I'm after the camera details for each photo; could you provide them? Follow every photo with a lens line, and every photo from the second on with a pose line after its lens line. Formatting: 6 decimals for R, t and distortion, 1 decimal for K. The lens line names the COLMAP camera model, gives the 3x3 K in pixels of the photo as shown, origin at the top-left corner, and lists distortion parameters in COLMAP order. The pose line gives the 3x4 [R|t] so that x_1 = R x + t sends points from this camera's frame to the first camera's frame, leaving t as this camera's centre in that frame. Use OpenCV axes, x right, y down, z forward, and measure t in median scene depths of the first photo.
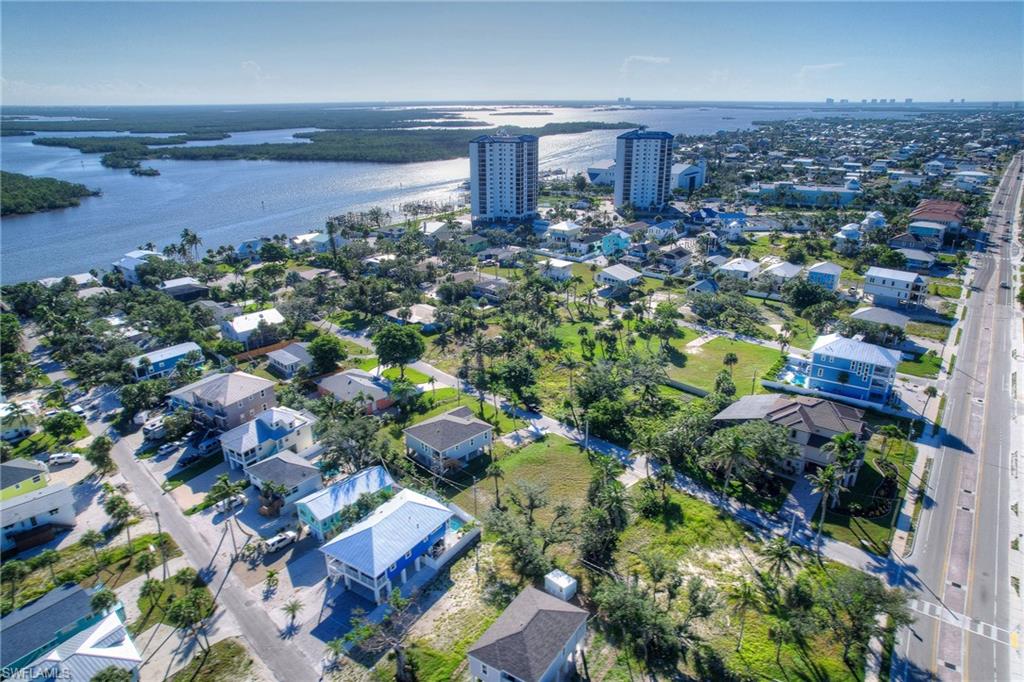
lens RADIAL K [[653.3, 0, 512.0], [0, 653.3, 341.0], [0, 0, 1]] dist [-0.076322, 0.068849]
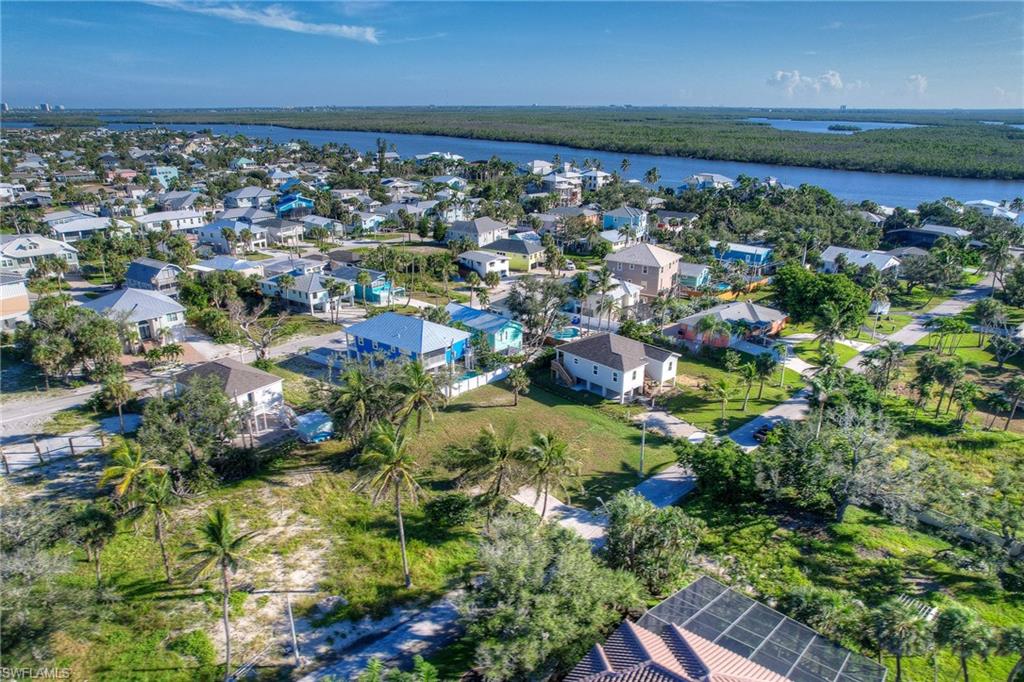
lens RADIAL K [[674.4, 0, 512.0], [0, 674.4, 341.0], [0, 0, 1]] dist [-0.086315, 0.082484]
pose [[-0.039655, 0.338363, -0.940180, 0.390765], [-0.351990, 0.875876, 0.330067, -0.056437], [0.935163, 0.344022, 0.084368, 0.496261]]
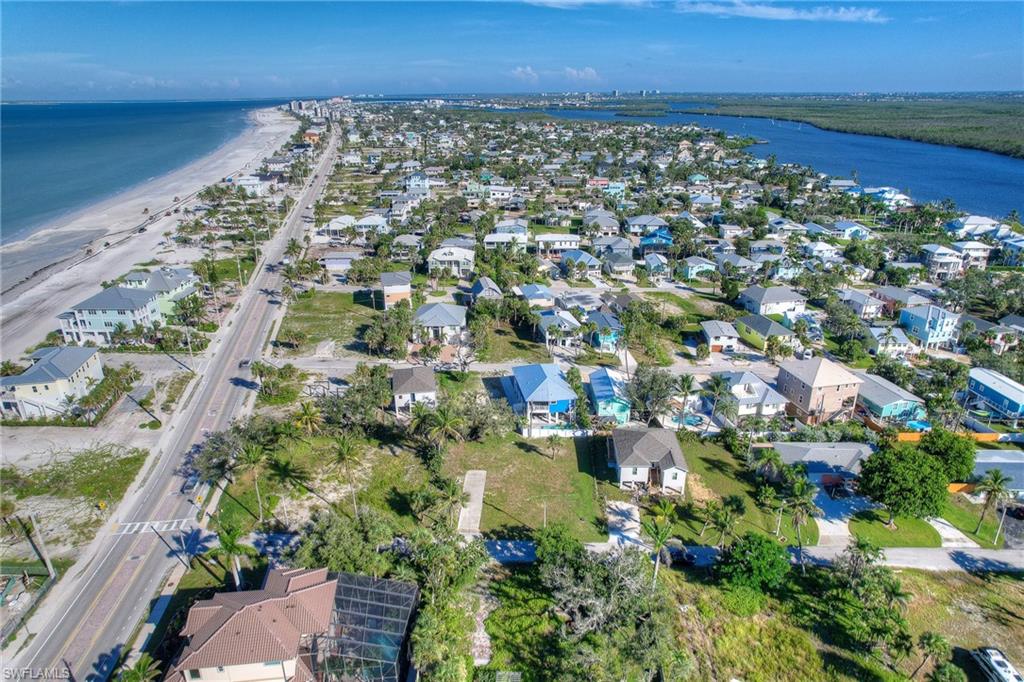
lens RADIAL K [[653.3, 0, 512.0], [0, 653.3, 341.0], [0, 0, 1]] dist [-0.076322, 0.068849]
pose [[-0.733119, 0.255053, -0.630464, 0.359468], [-0.228736, 0.780544, 0.581748, -0.291606], [0.640481, 0.570700, -0.513892, 0.768807]]
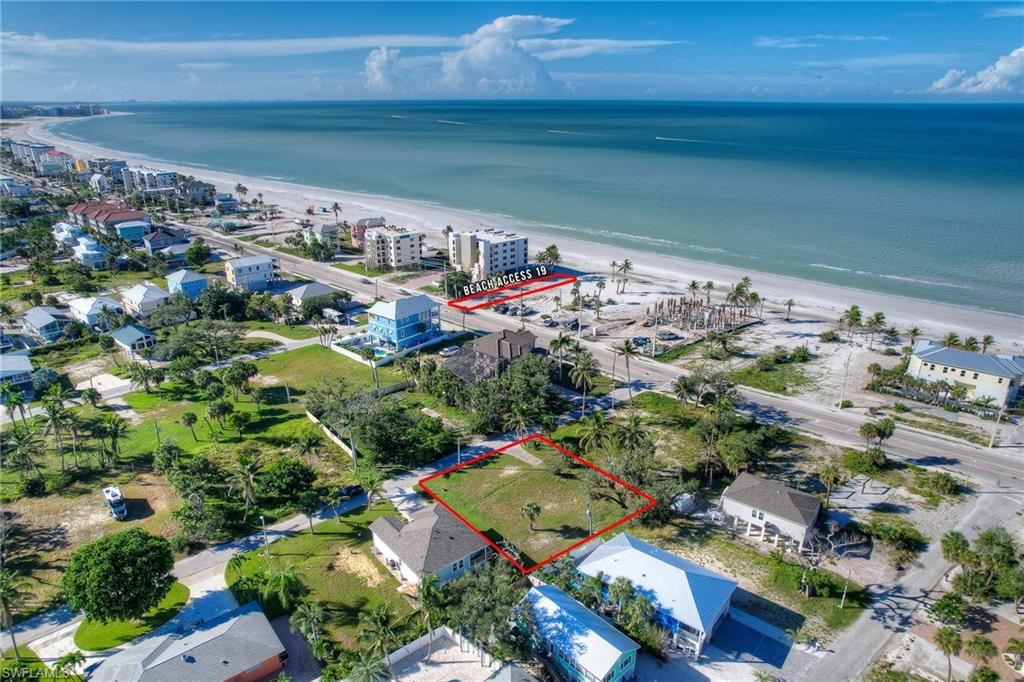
lens RADIAL K [[657.7, 0, 512.0], [0, 657.7, 341.0], [0, 0, 1]] dist [-0.077692, 0.072374]
pose [[0.101660, -0.345963, 0.932724, -0.433085], [0.347946, 0.890729, 0.292463, -0.154980], [-0.931986, 0.294806, 0.210929, 0.415950]]
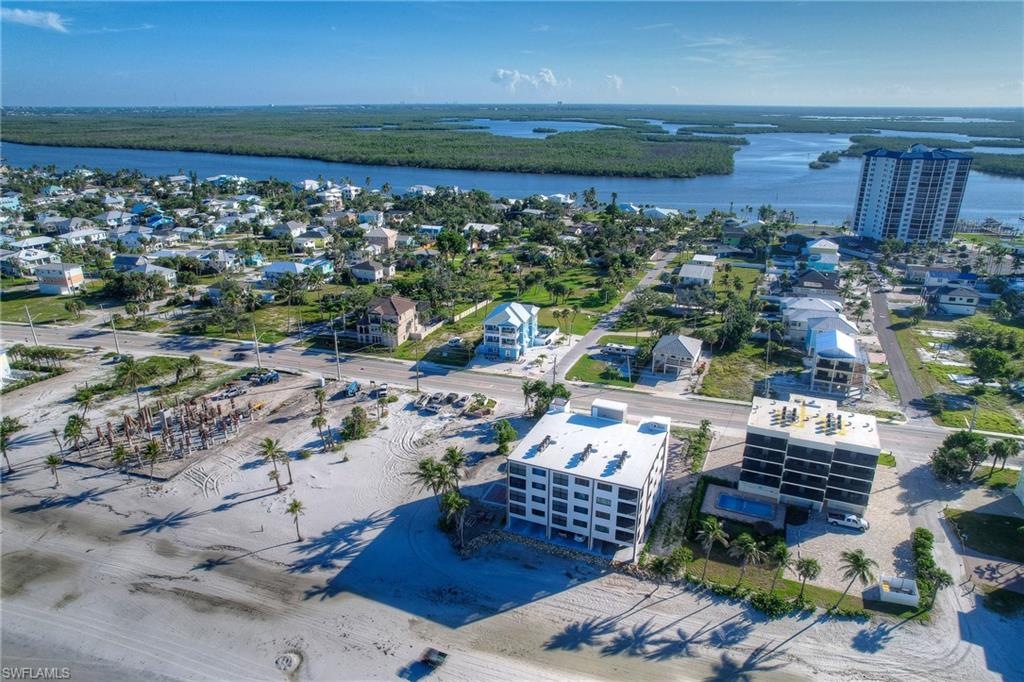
lens RADIAL K [[657.7, 0, 512.0], [0, 657.7, 341.0], [0, 0, 1]] dist [-0.077692, 0.072374]
pose [[0.324520, 0.330198, -0.886372, 1.181523], [-0.333797, 0.916777, 0.219315, -0.151444], [0.885023, 0.224697, 0.407732, 0.367529]]
